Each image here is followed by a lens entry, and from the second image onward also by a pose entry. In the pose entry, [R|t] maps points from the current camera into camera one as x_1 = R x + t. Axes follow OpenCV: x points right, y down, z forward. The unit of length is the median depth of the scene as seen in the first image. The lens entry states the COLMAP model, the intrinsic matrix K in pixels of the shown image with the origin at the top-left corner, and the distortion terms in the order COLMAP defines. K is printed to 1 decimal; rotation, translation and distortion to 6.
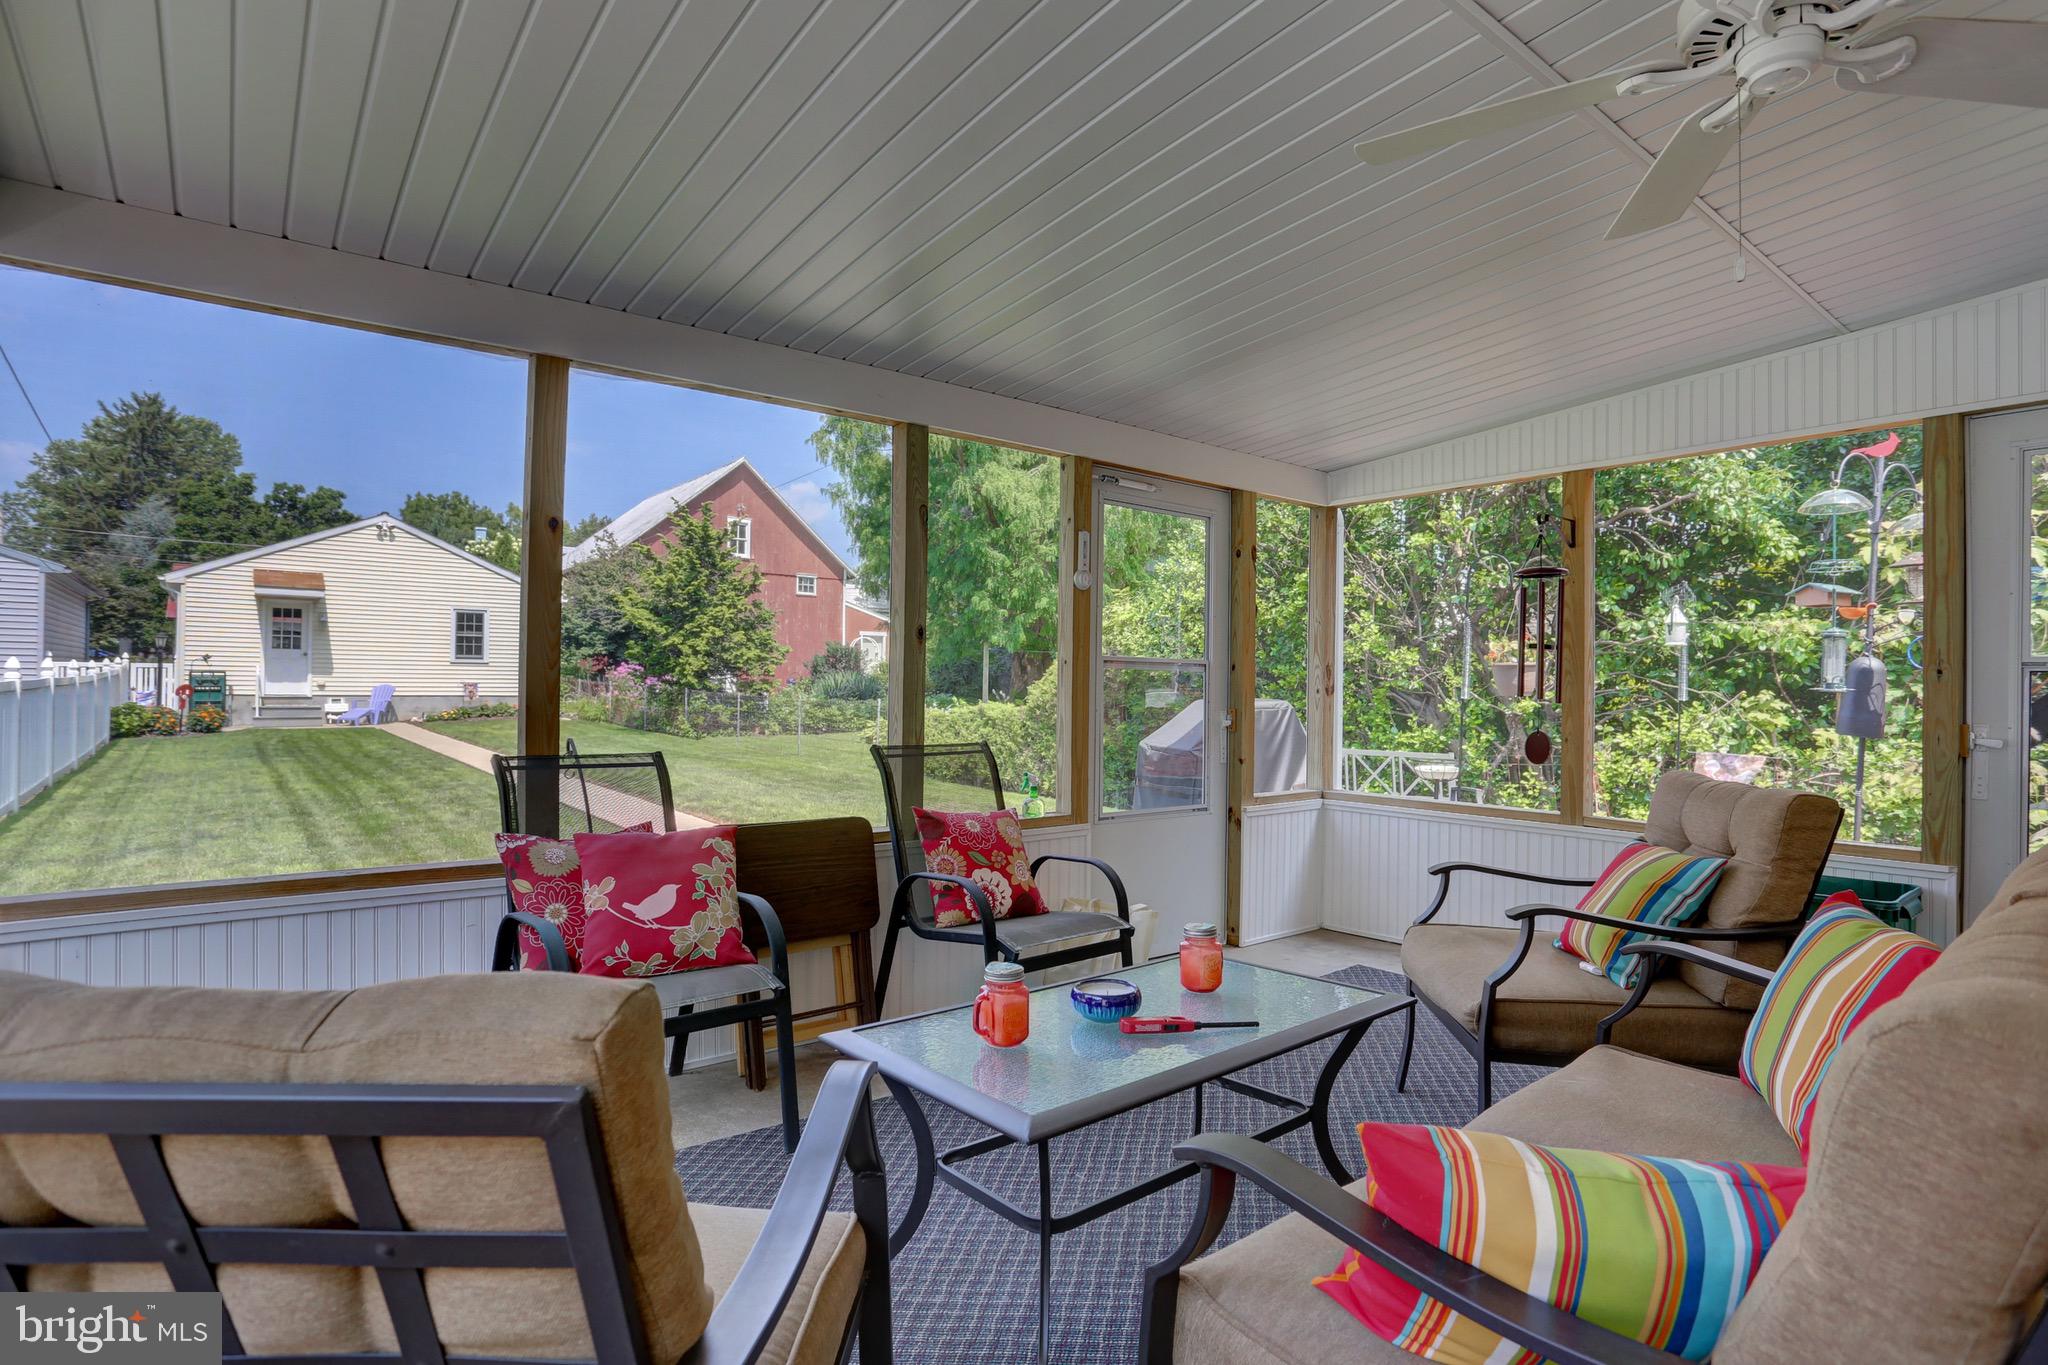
lens RADIAL K [[1038.4, 0, 1036.4], [0, 1038.4, 685.1], [0, 0, 1]] dist [-0.071919, 0.035423]
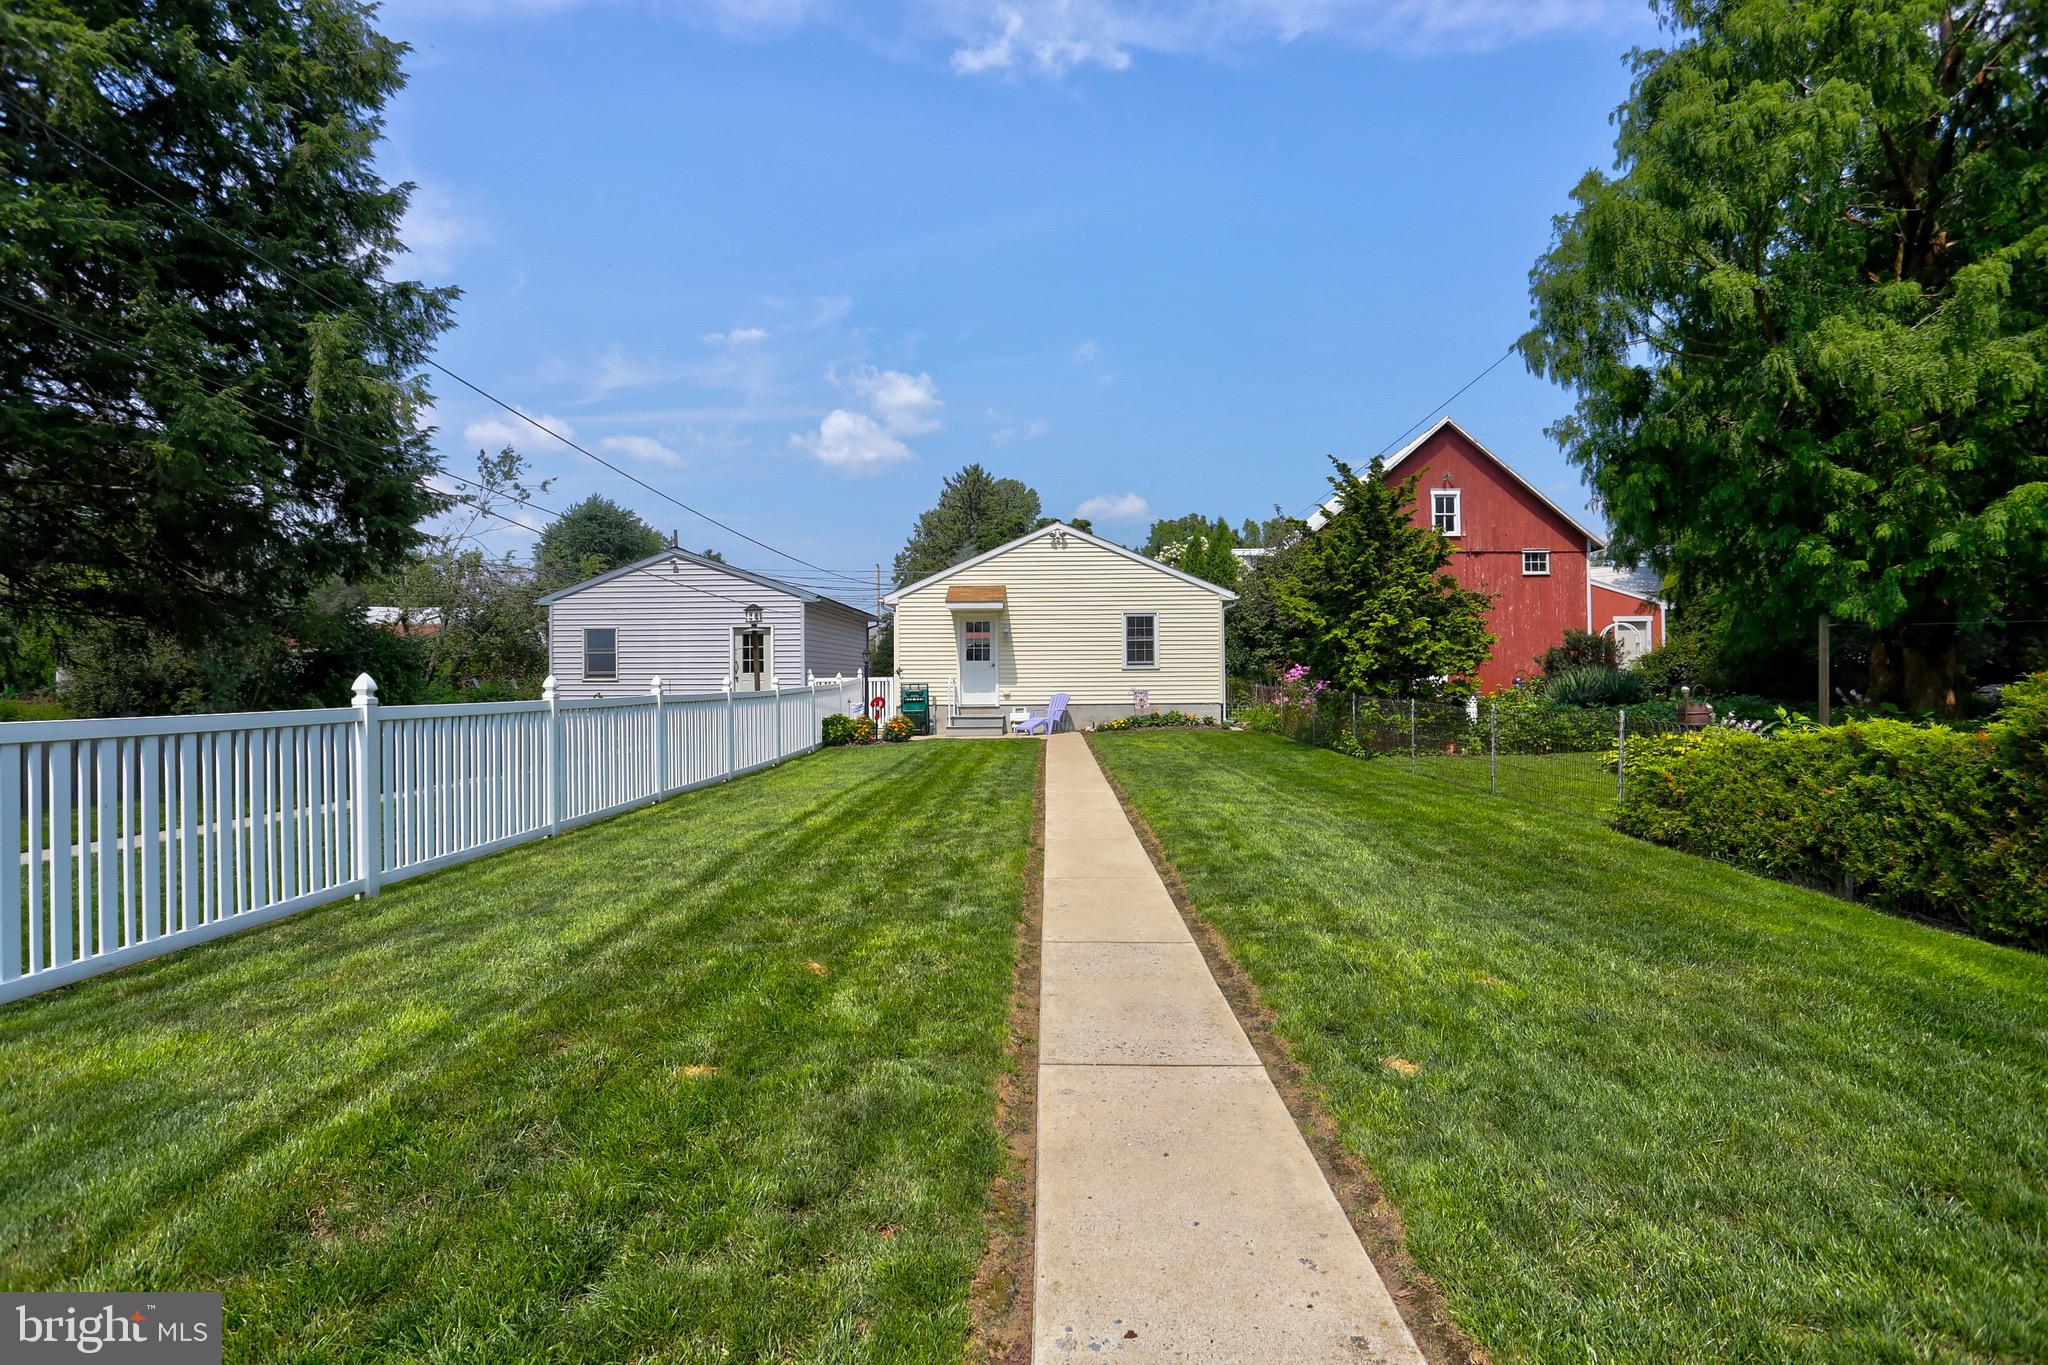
lens RADIAL K [[1020.9, 0, 1002.7], [0, 1020.9, 687.7], [0, 0, 1]] dist [-0.063866, 0.033221]
pose [[0.748479, -0.015970, -0.662966, -0.024578], [0.016675, 0.999847, -0.005260, -0.001787], [0.662949, -0.007118, 0.748631, 0.222255]]
